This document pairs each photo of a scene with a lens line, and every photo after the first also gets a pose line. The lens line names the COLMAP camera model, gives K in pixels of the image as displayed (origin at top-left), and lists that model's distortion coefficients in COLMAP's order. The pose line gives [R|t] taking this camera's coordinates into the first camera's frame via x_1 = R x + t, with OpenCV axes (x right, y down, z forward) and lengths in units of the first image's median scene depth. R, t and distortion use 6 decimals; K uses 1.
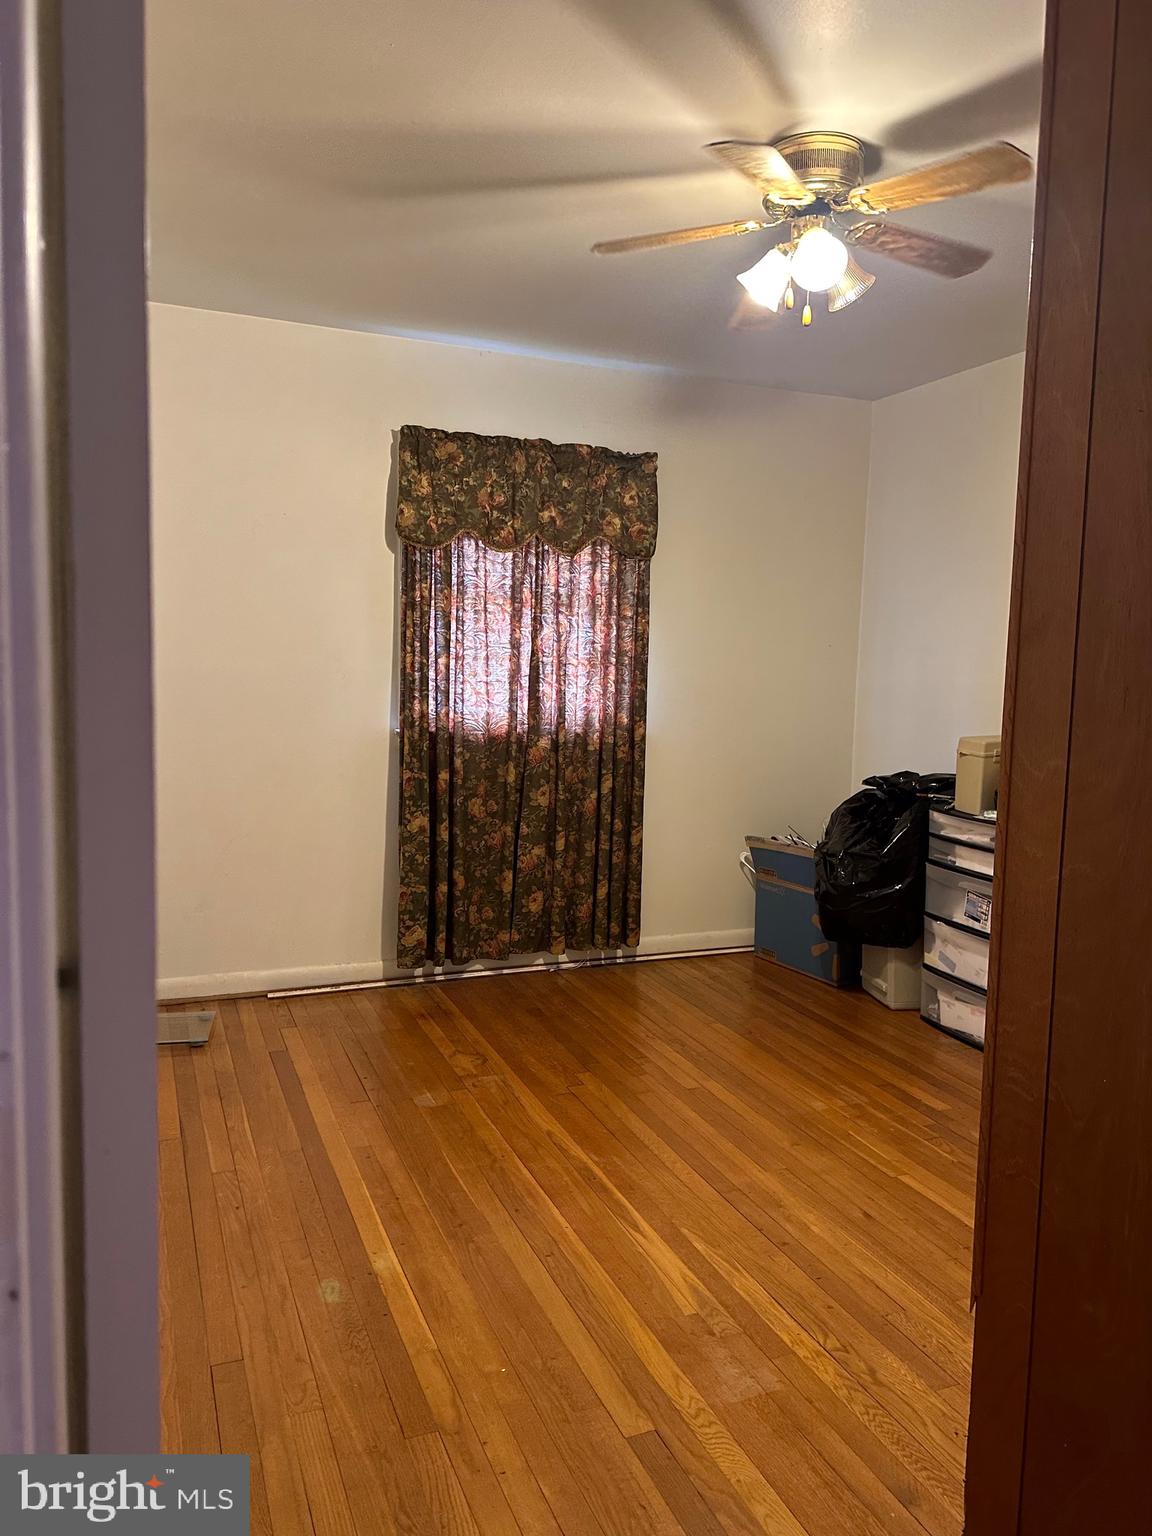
lens RADIAL K [[1077.7, 0, 576.0], [0, 1077.7, 768.0], [0, 0, 1]] dist [0.205507, -0.426558]
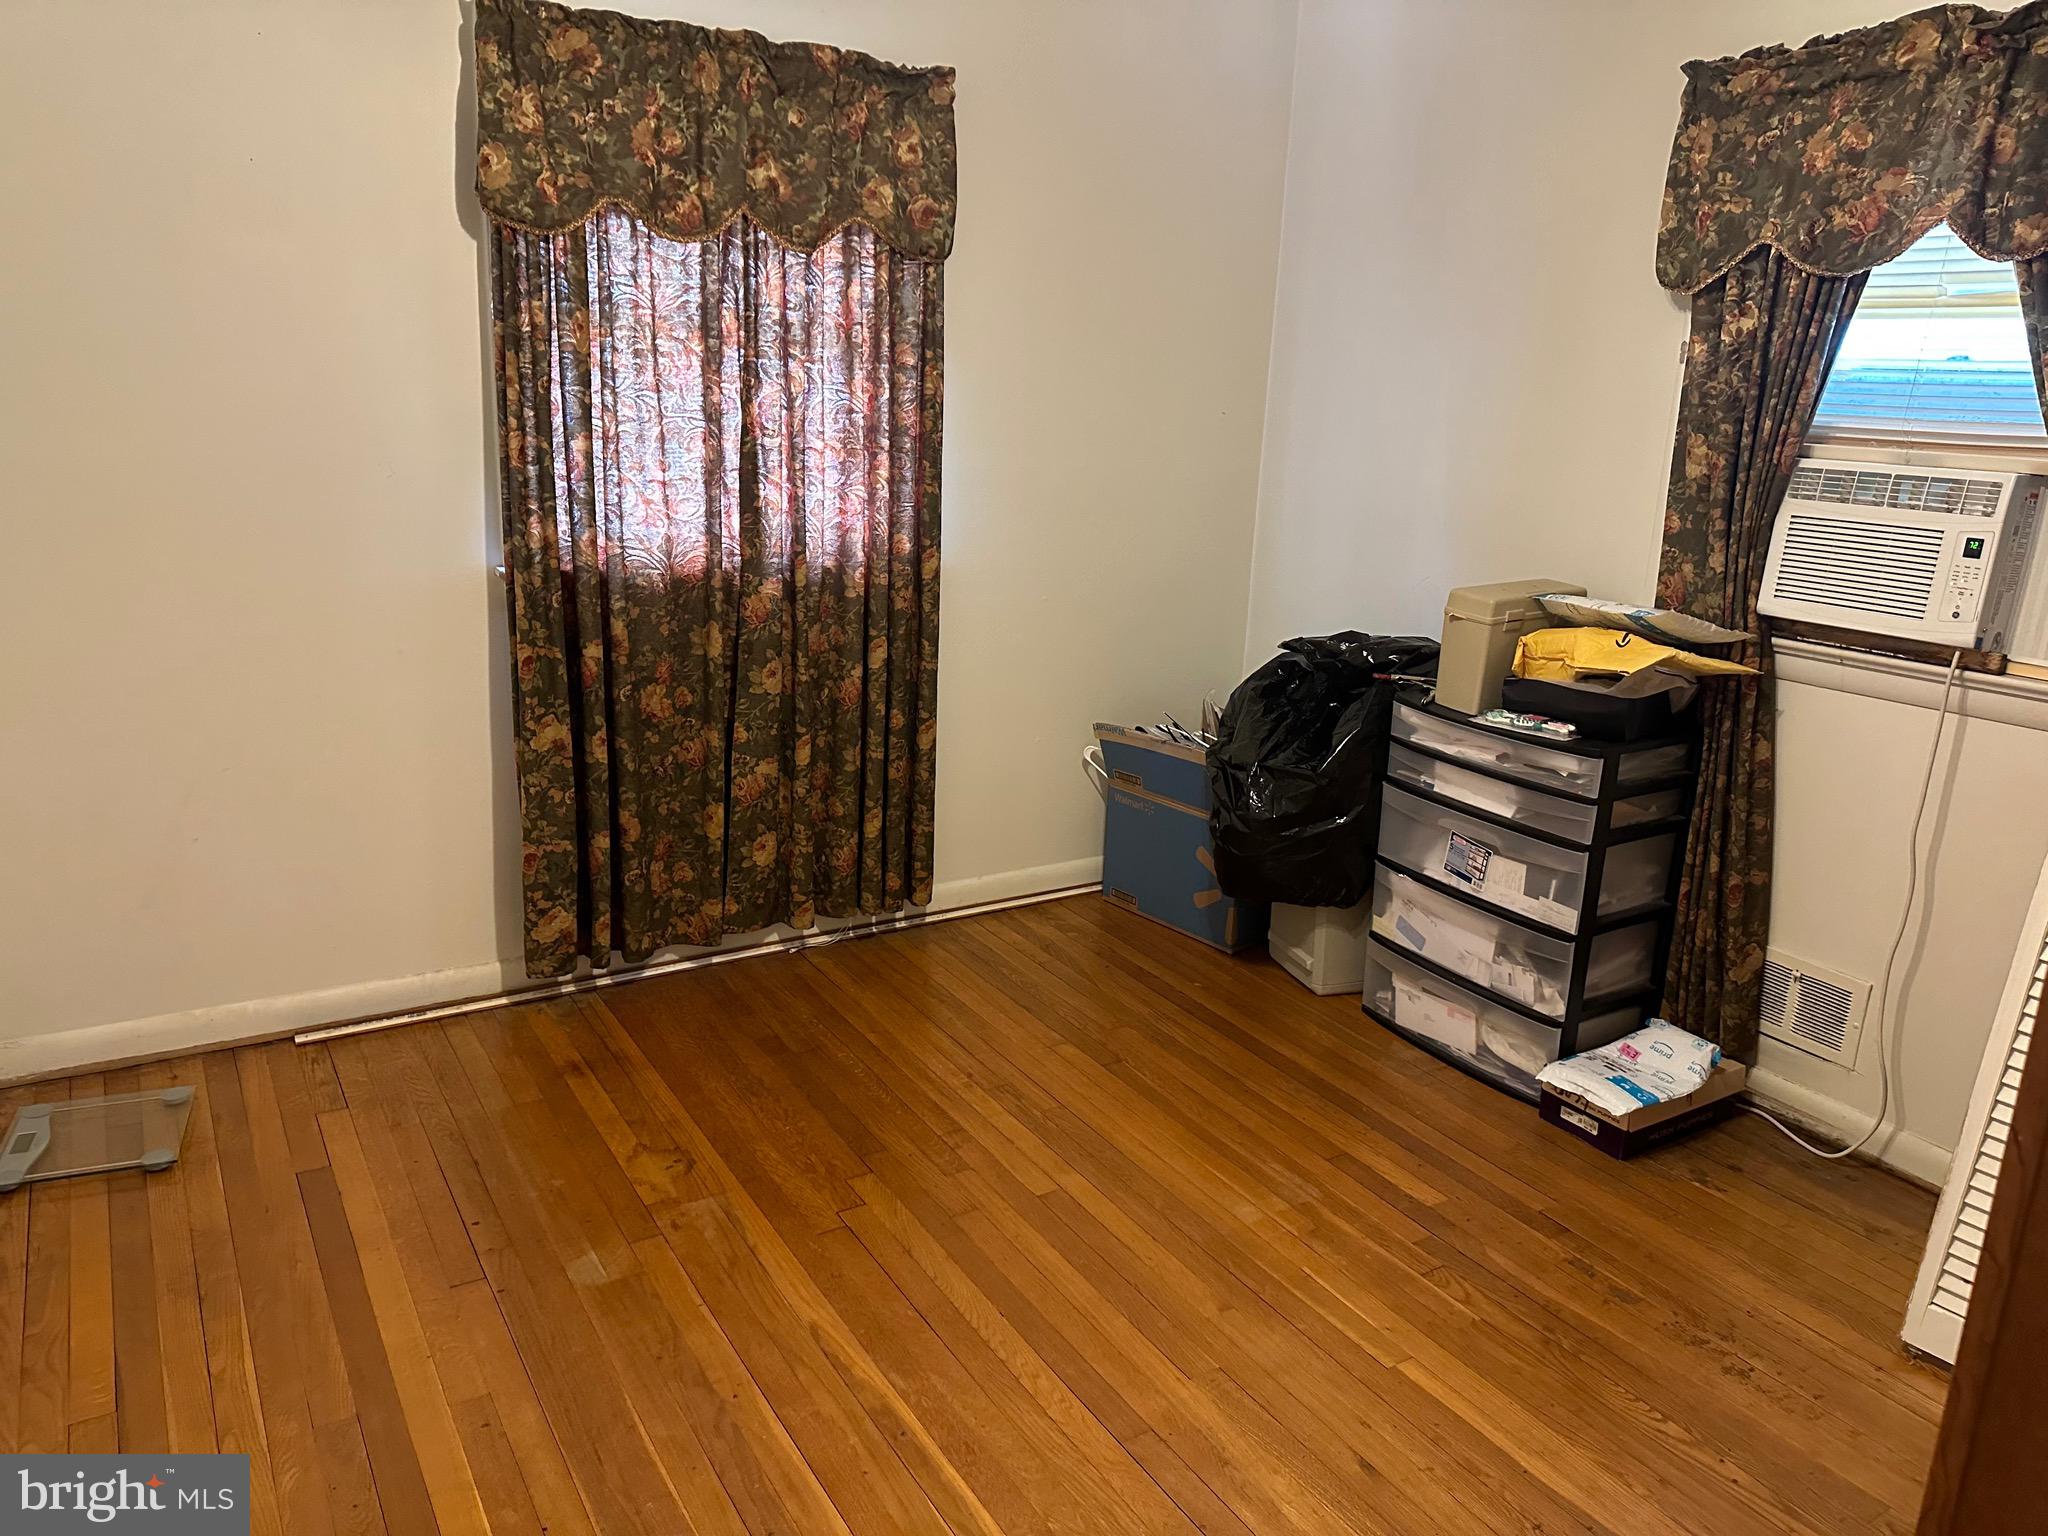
lens RADIAL K [[1436.9, 0, 1038.8], [0, 1436.9, 764.3], [0, 0, 1]] dist [0.205507, -0.426558]
pose [[0.985425, -0.026210, 0.168080, -0.021502], [-0.002370, 0.985847, 0.167628, -0.062913], [-0.170095, -0.165583, 0.971416, 0.199628]]
